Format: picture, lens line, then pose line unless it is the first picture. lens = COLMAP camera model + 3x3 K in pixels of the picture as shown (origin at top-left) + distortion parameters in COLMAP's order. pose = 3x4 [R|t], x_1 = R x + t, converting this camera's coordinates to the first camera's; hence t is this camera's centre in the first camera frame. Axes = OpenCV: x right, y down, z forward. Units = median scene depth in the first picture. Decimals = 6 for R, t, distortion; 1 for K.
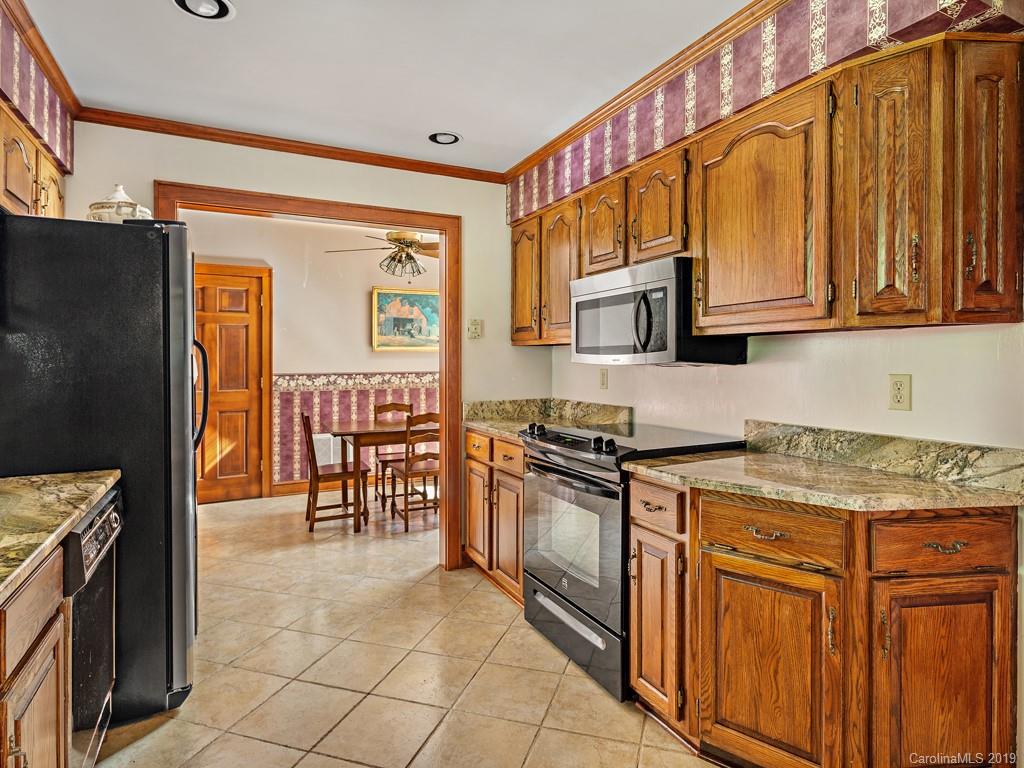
lens RADIAL K [[535.8, 0, 504.6], [0, 535.8, 370.1], [0, 0, 1]] dist [0.006275, -0.002838]
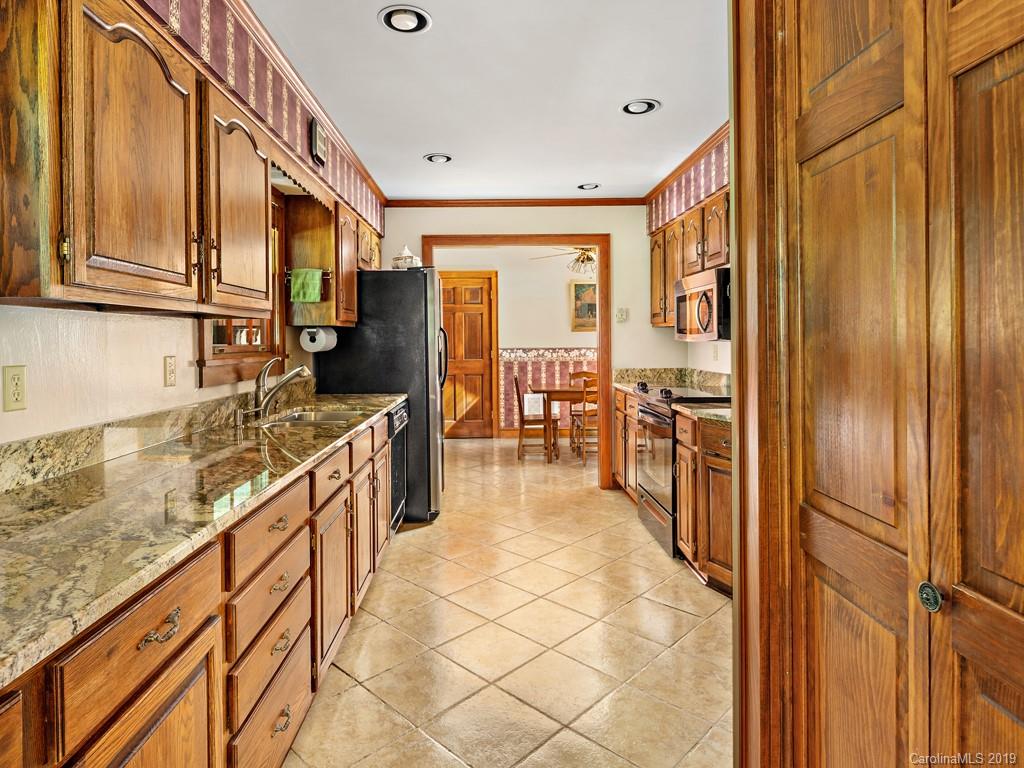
lens RADIAL K [[535.8, 0, 510.7], [0, 535.8, 382.1], [0, 0, 1]] dist [0.006275, -0.002838]
pose [[0.908723, 0.031878, -0.416182, 0.257487], [-0.004286, 0.997739, 0.067065, 0.002644], [0.417379, -0.059160, 0.906805, -0.358675]]
